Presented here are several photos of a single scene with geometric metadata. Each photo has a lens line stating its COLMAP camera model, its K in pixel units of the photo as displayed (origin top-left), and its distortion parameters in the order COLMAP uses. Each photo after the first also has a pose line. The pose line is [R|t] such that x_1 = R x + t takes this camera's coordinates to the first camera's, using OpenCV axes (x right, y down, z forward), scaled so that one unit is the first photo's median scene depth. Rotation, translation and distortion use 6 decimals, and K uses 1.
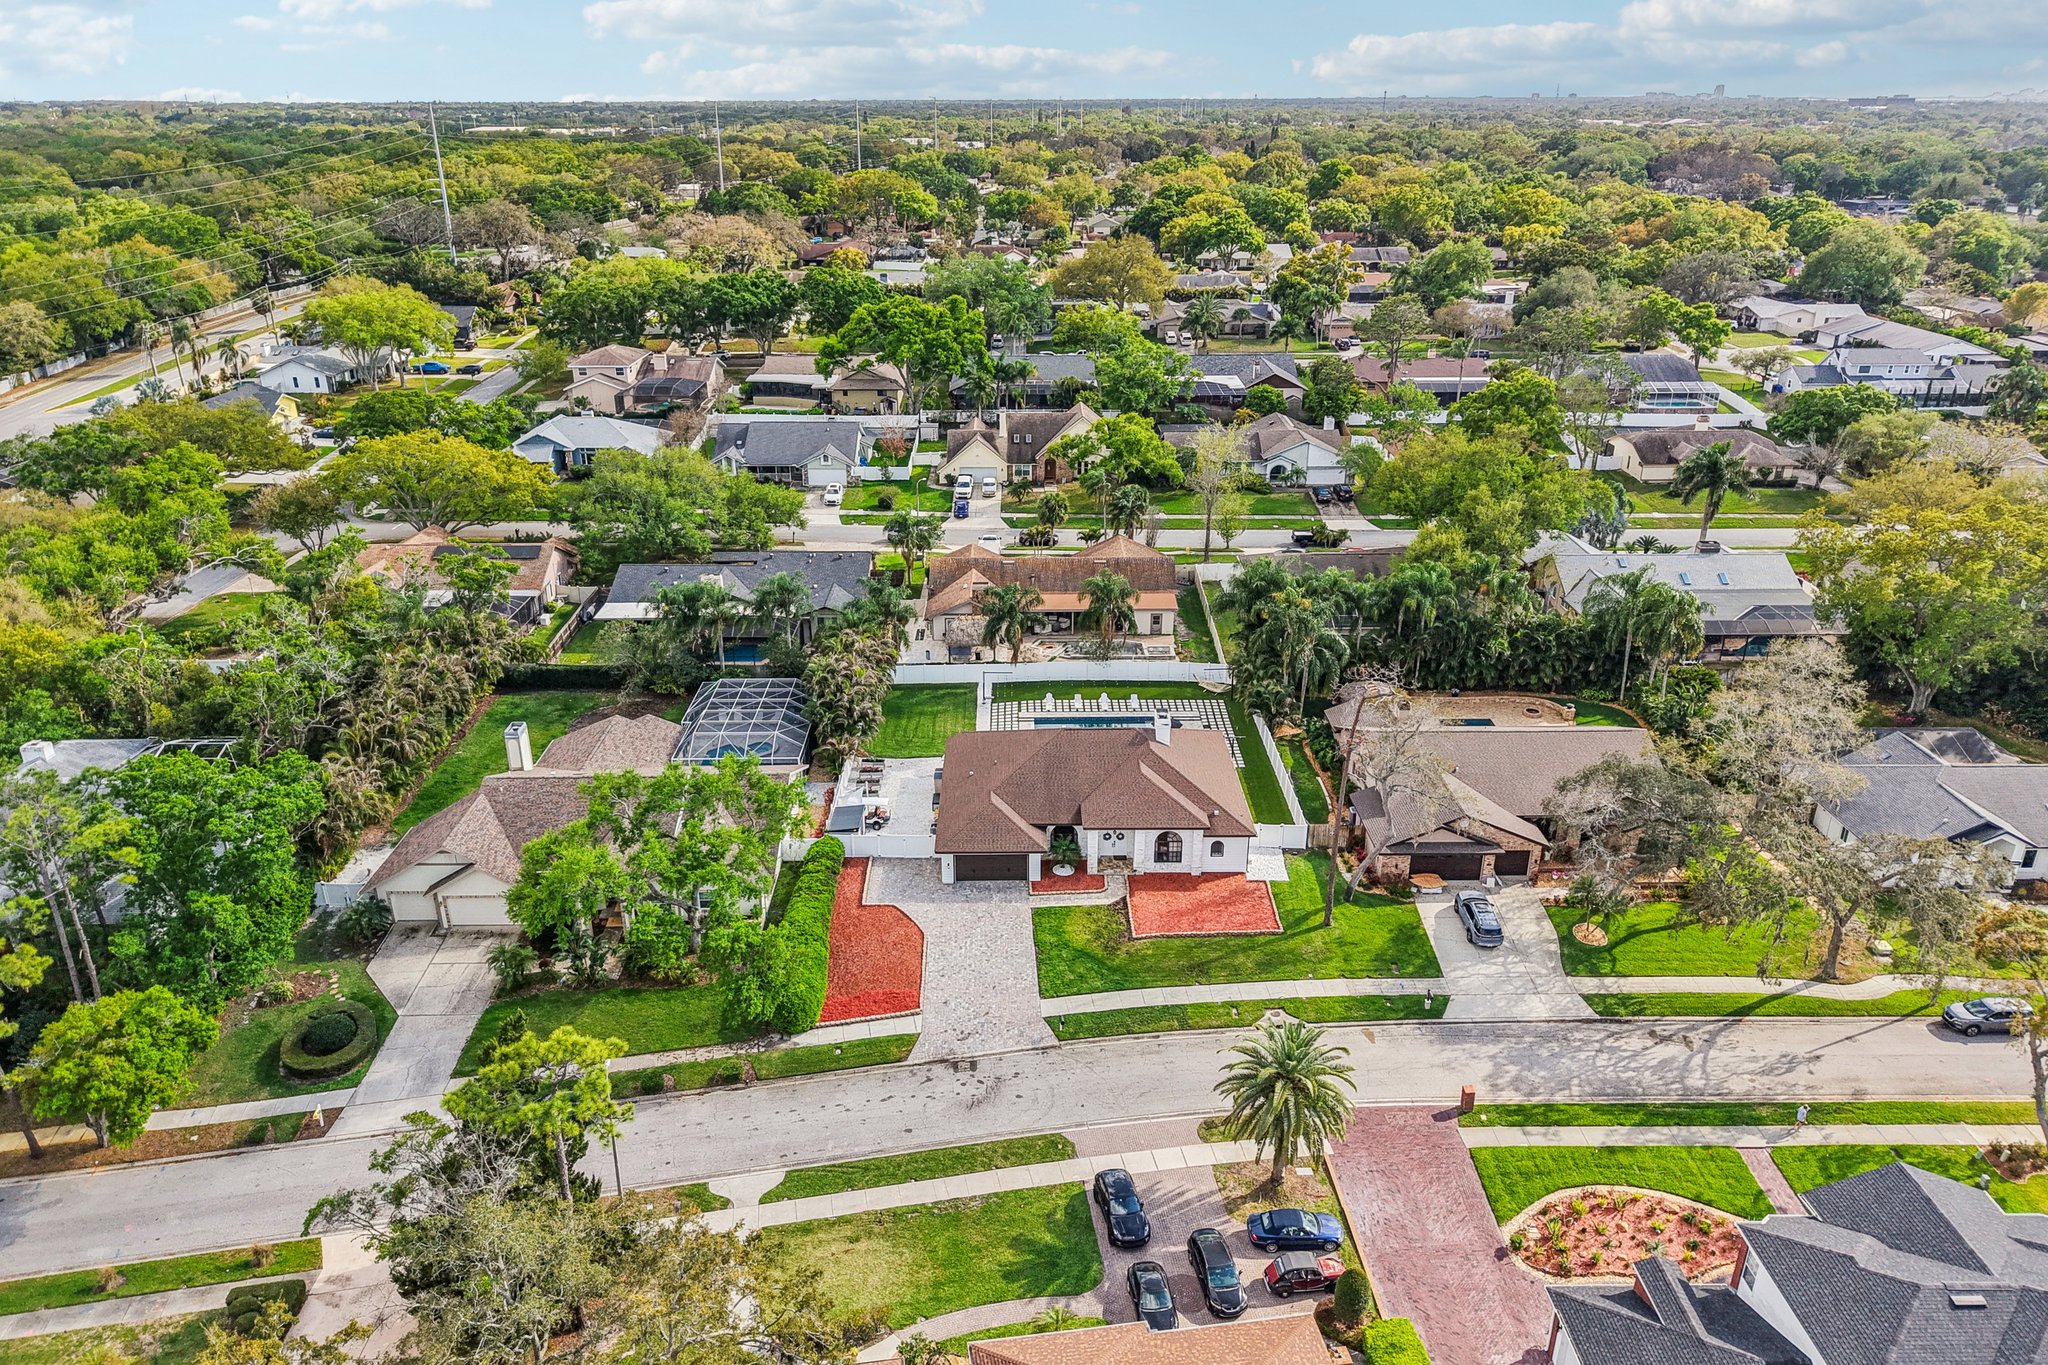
lens RADIAL K [[1398.1, 0, 1024.0], [0, 1398.1, 682.5], [0, 0, 1]] dist [0.027382, -0.028043]
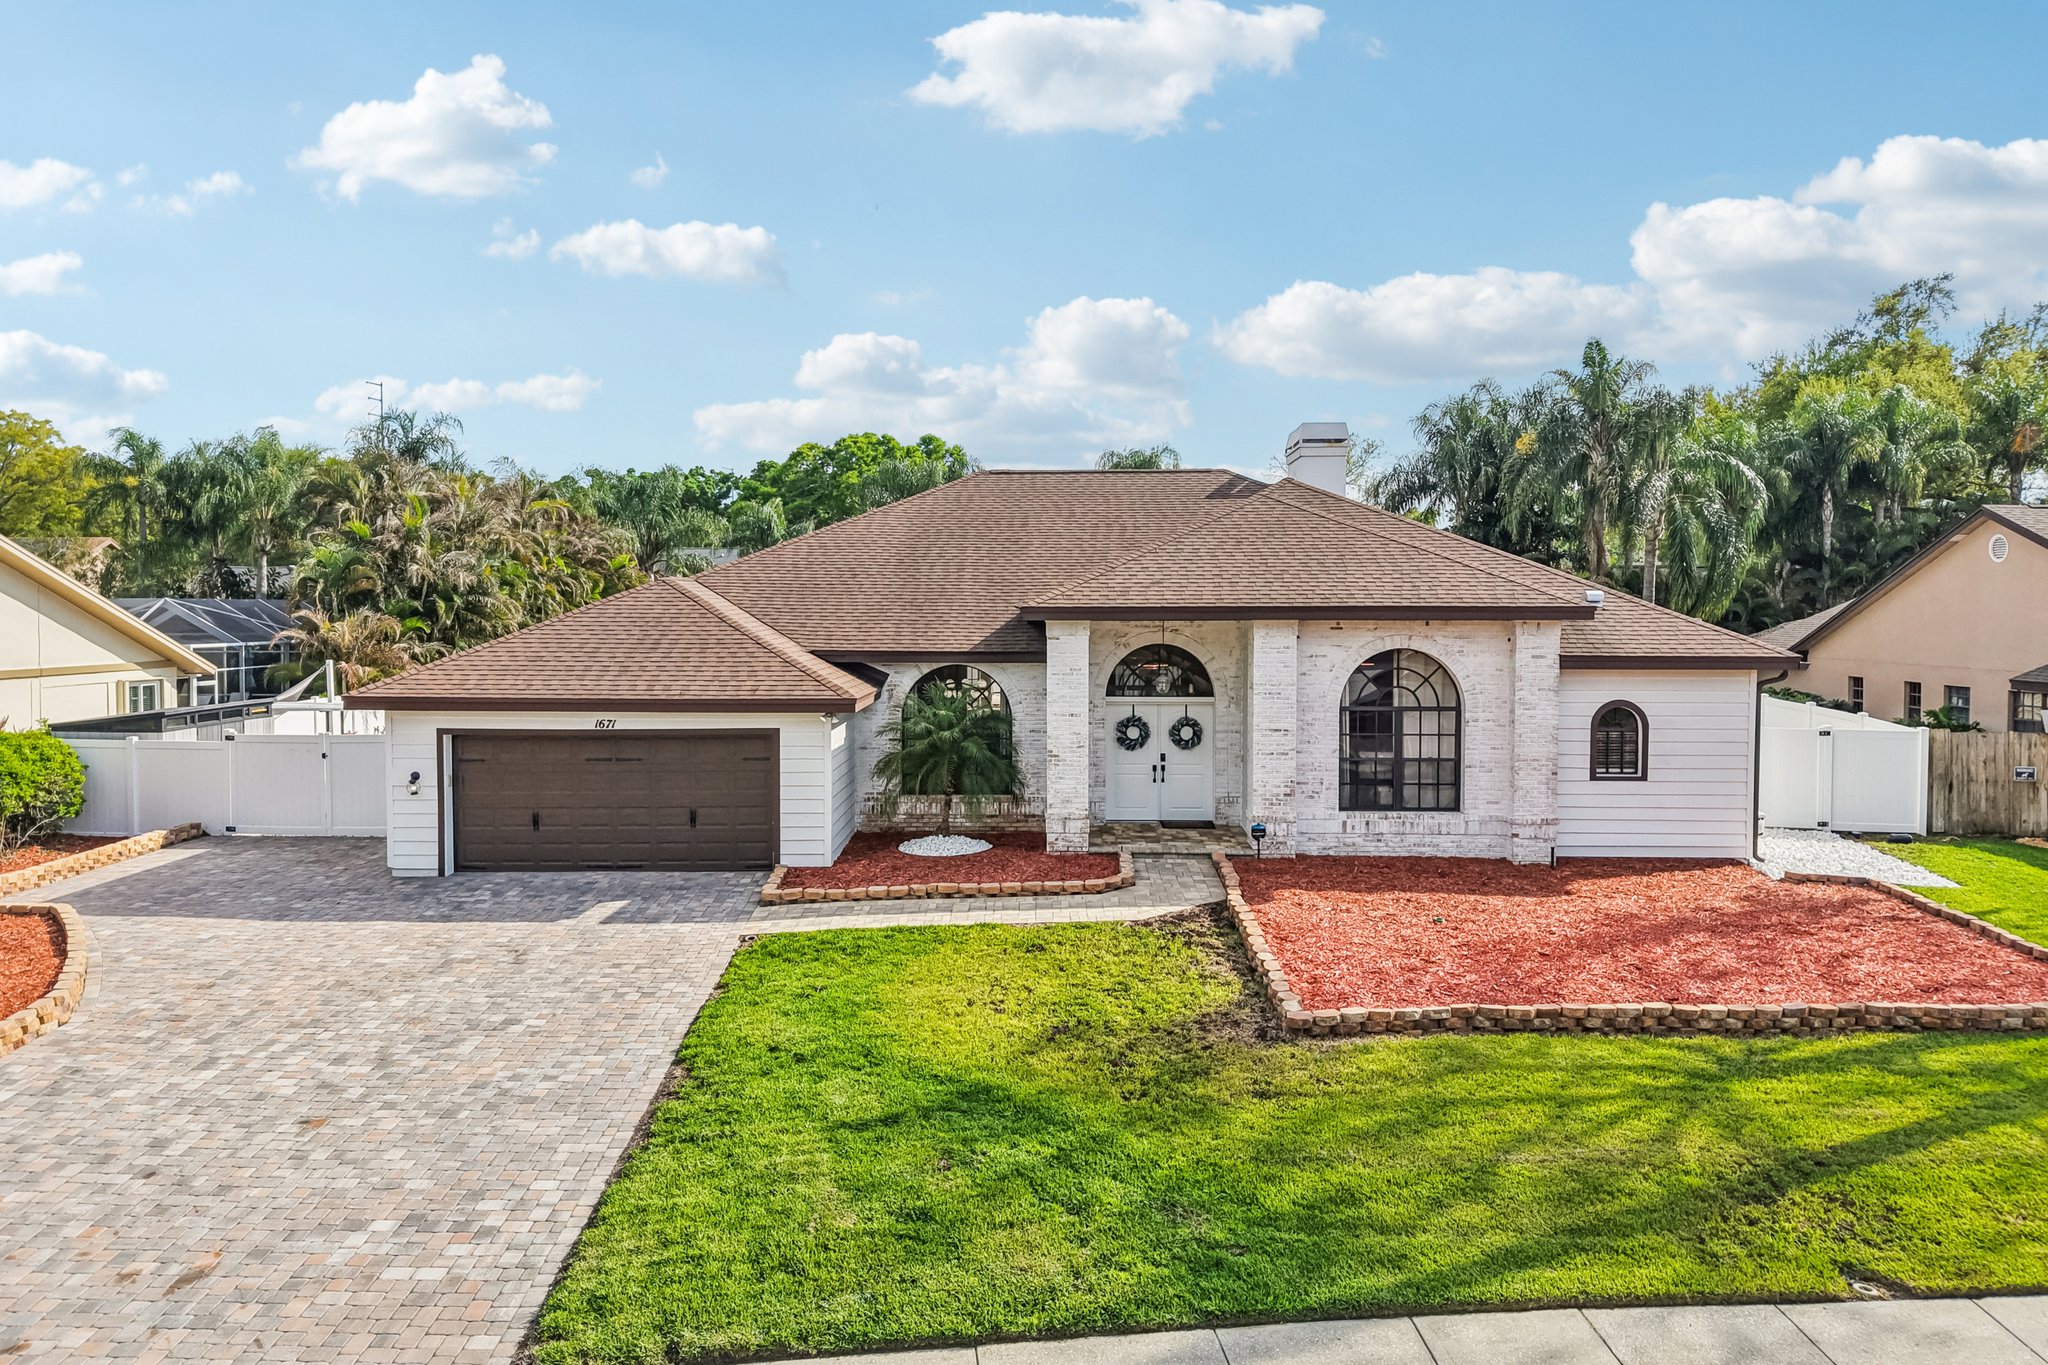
lens RADIAL K [[1389.4, 0, 1023.2], [0, 1389.4, 668.0], [0, 0, 1]] dist [0.008888, -0.003824]
pose [[0.999481, 0.003324, -0.032047, 0.048236], [-0.014238, 0.937849, -0.346750, 0.185010], [0.028903, 0.347027, 0.937410, 0.772053]]
